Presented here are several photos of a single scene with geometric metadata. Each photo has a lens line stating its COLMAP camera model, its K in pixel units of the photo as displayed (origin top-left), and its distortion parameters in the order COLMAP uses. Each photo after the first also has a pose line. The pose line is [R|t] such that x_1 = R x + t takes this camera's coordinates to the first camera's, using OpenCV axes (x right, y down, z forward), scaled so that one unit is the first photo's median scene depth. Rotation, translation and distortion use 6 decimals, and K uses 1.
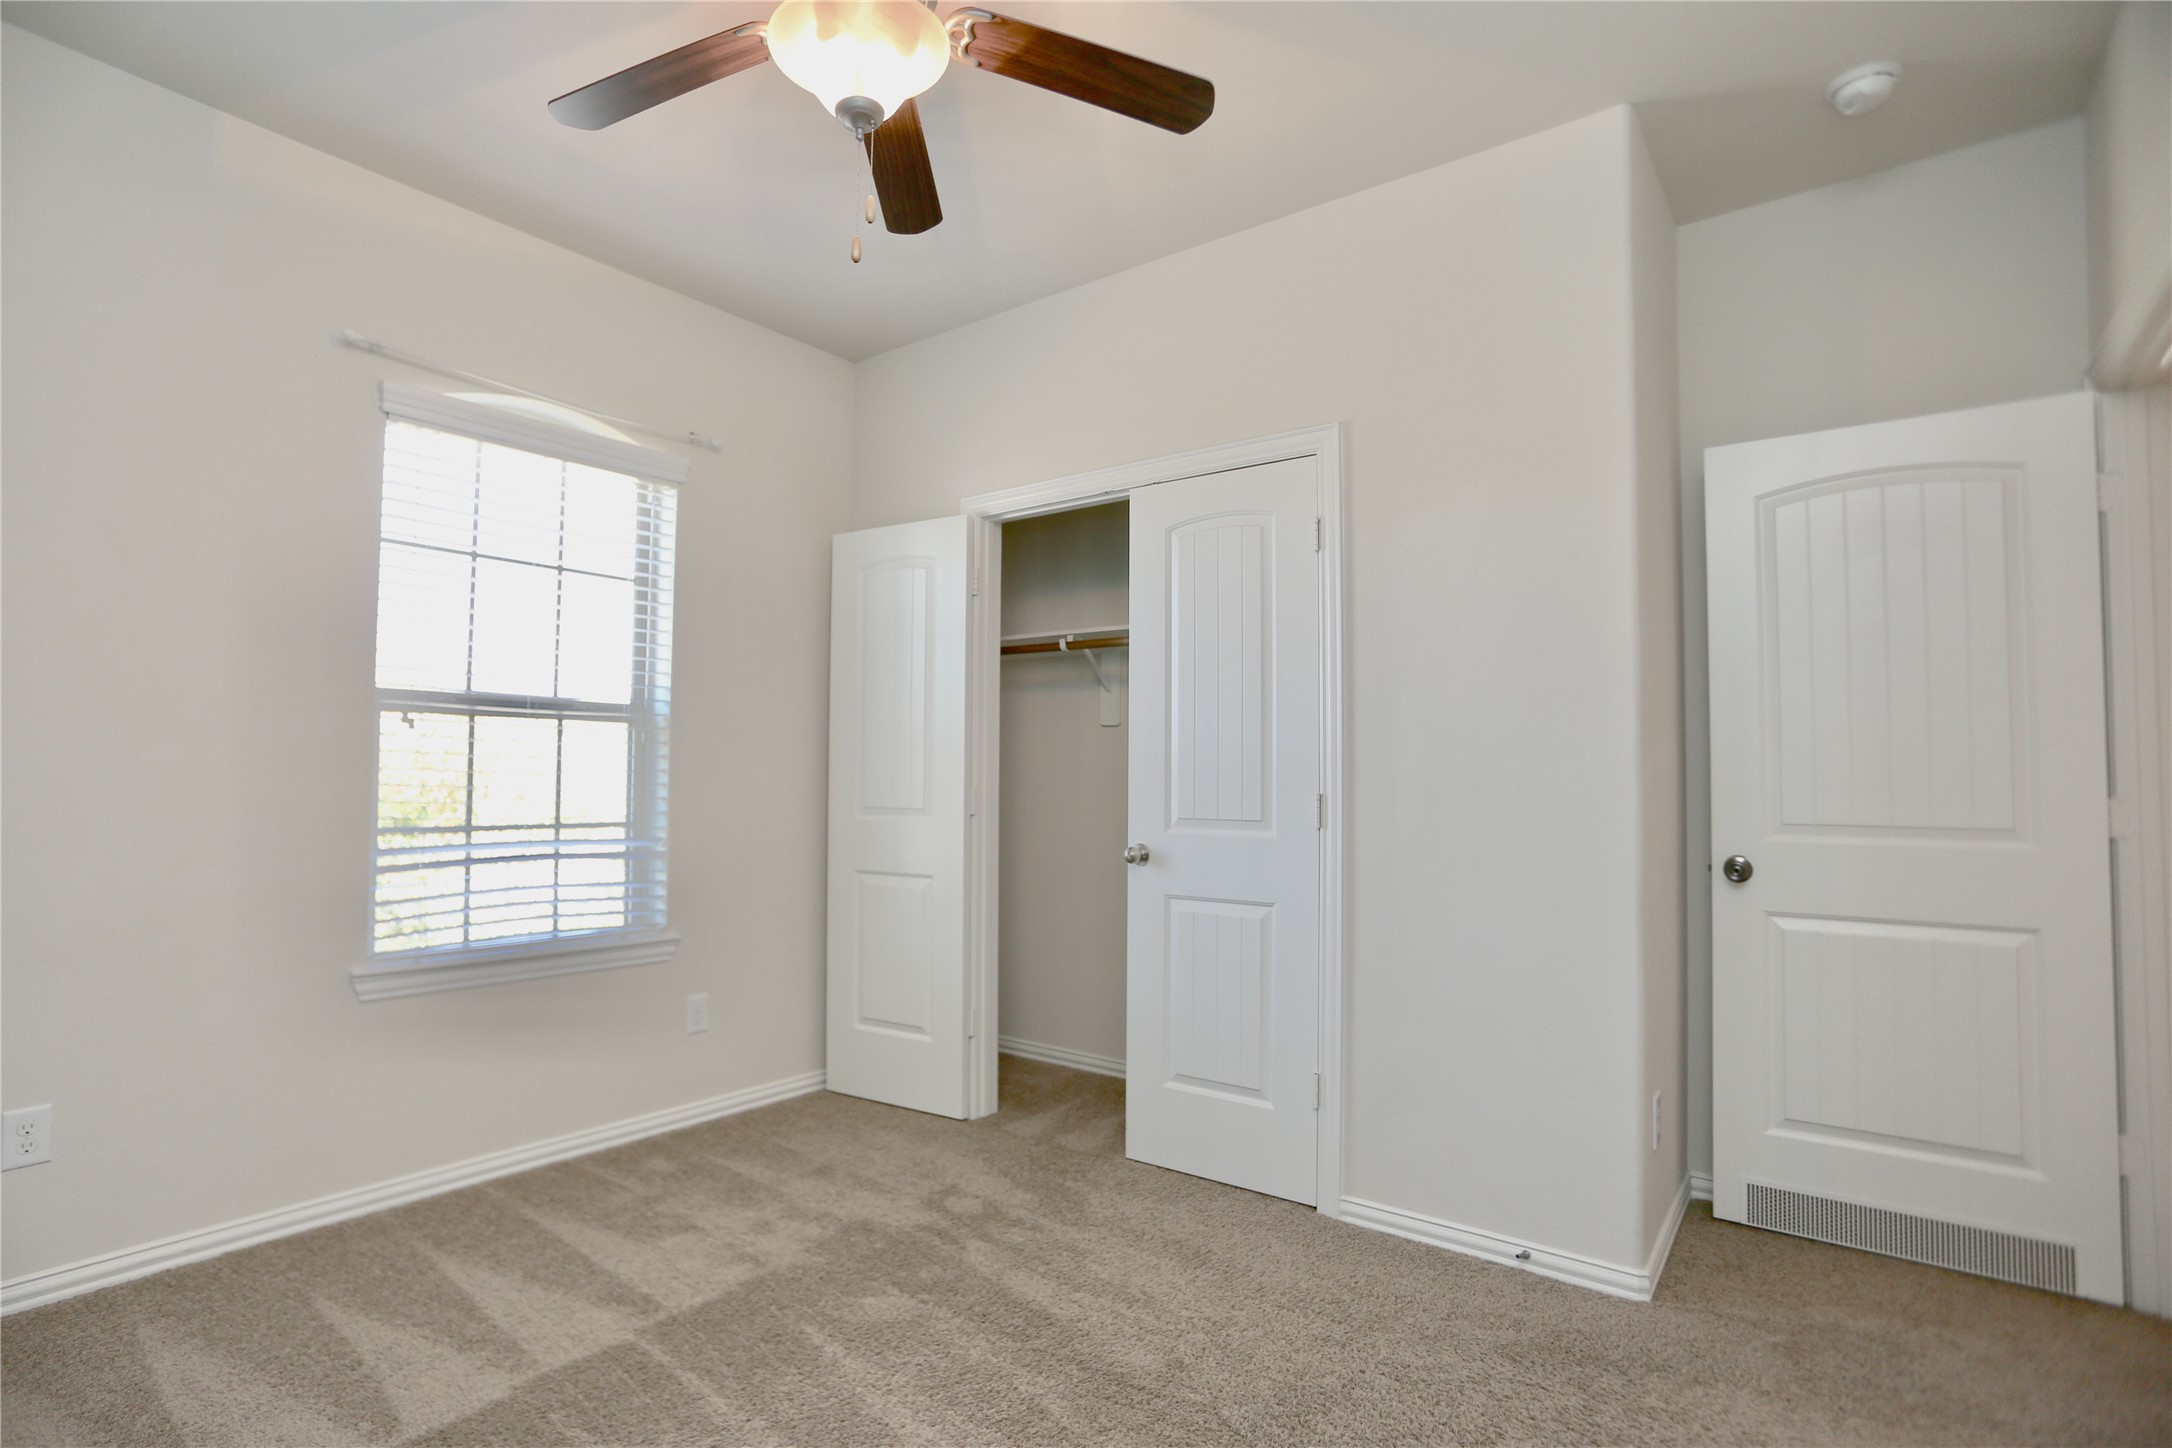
lens RADIAL K [[1061.7, 0, 1032.4], [0, 1061.7, 733.2], [0, 0, 1]] dist [-0.068361, 0.031763]
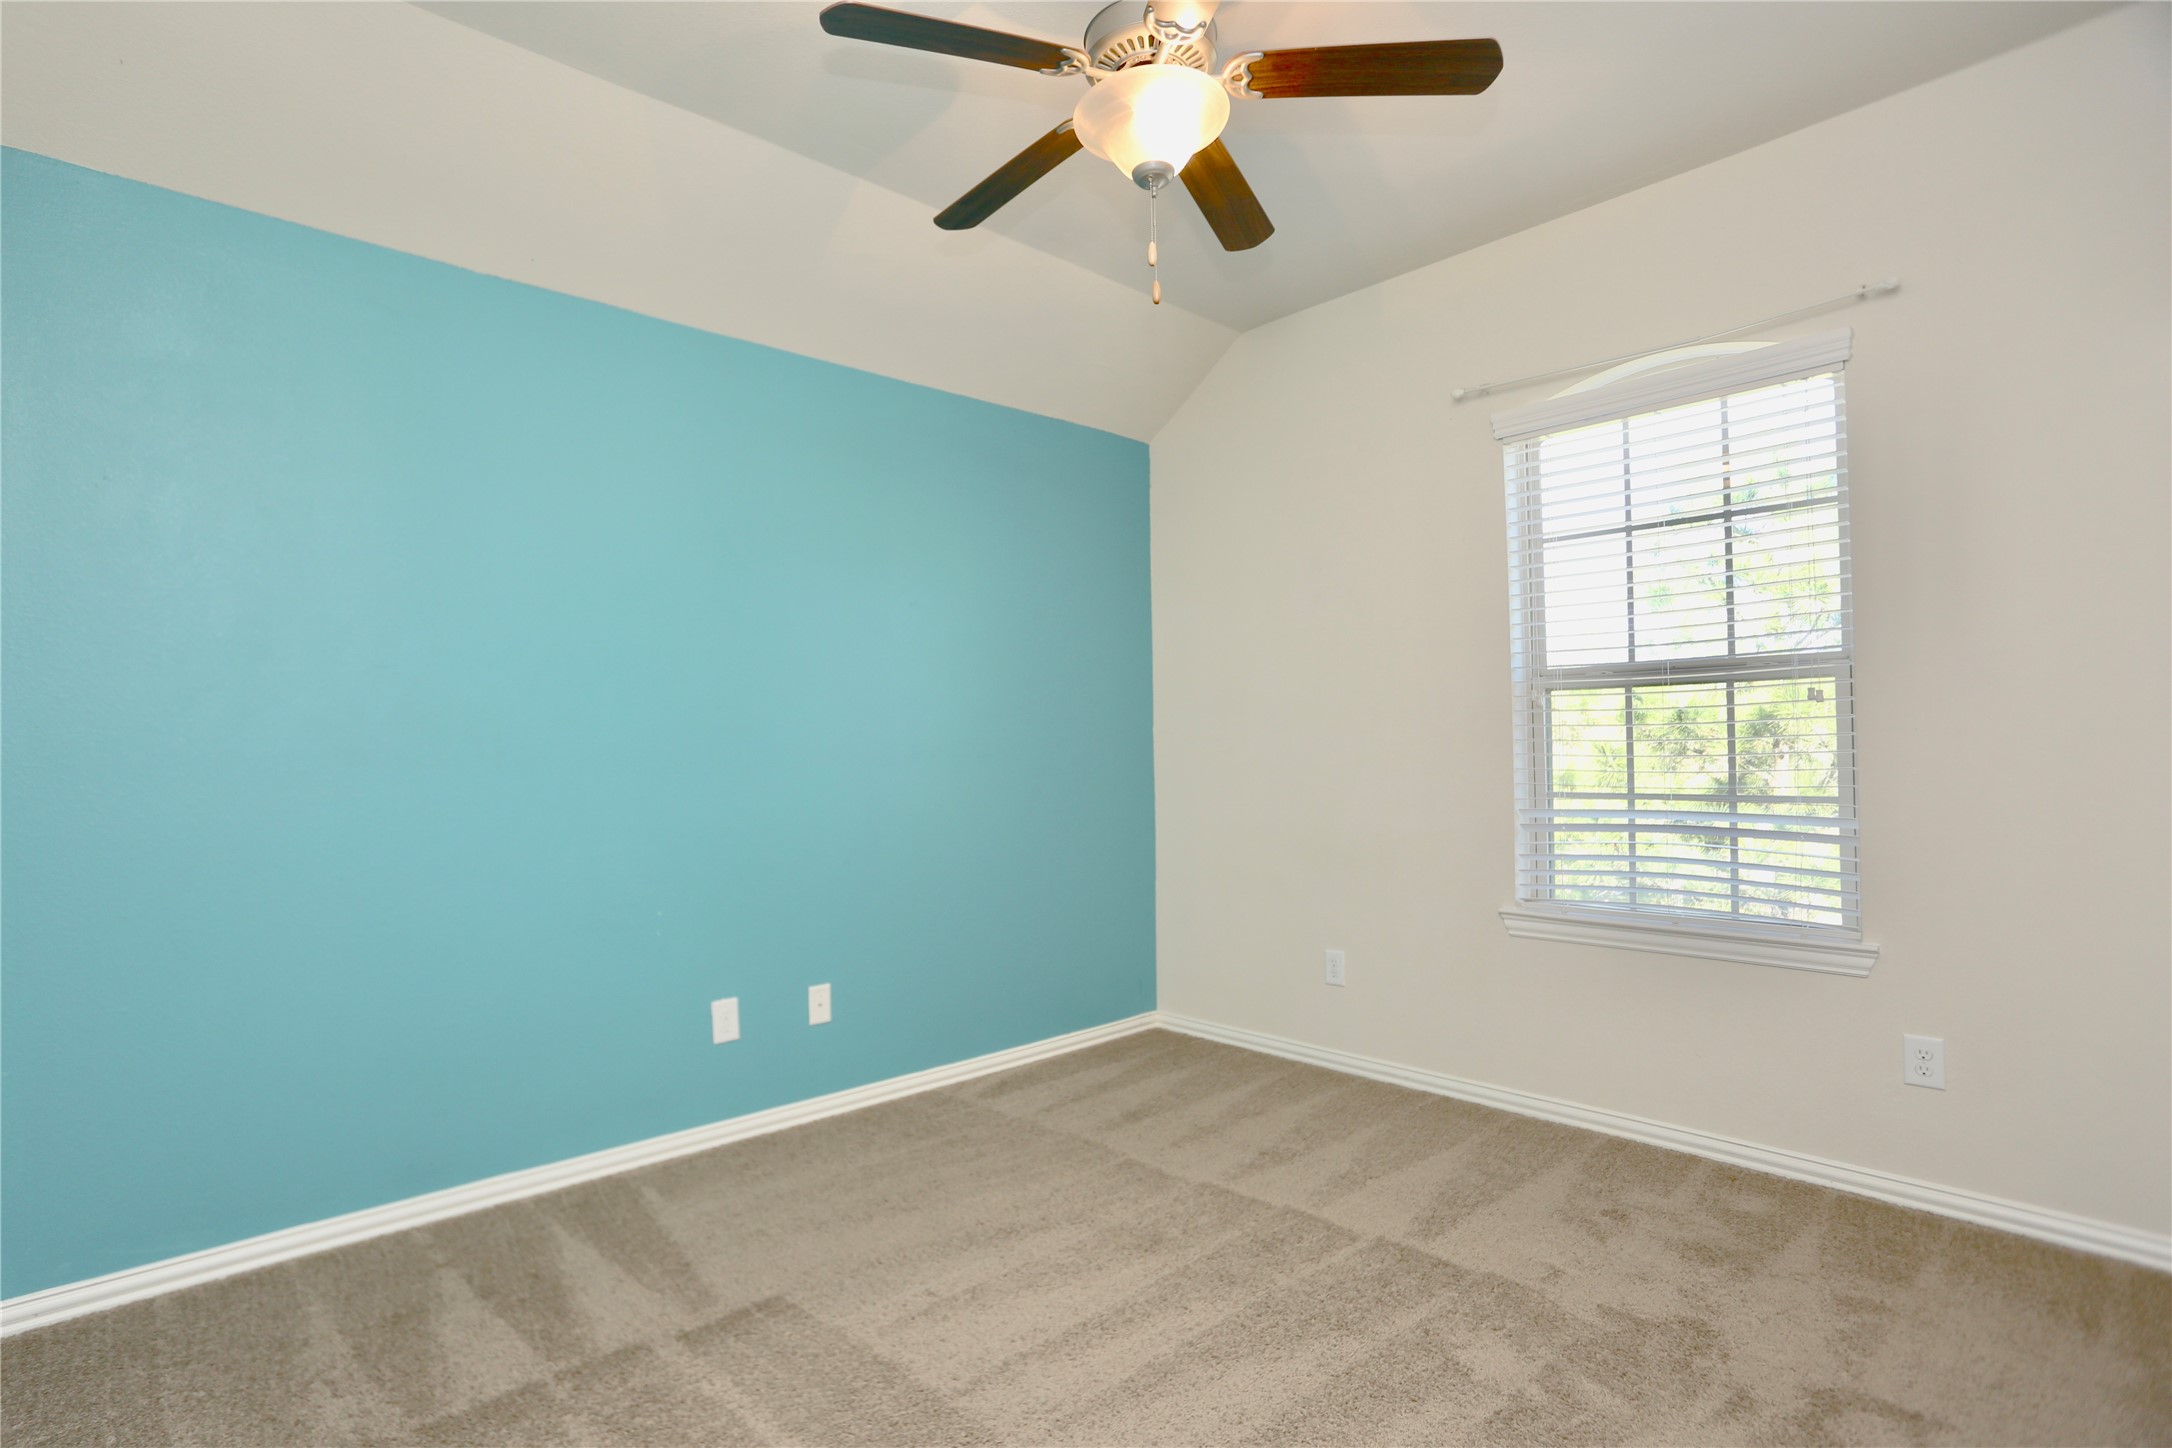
lens RADIAL K [[1061.7, 0, 1032.4], [0, 1061.7, 733.2], [0, 0, 1]] dist [-0.068361, 0.031763]
pose [[-0.166261, -0.013724, -0.985986, 0.588438], [0.049874, 0.998506, -0.022308, 0.023464], [0.984820, -0.052884, -0.165328, 0.606139]]
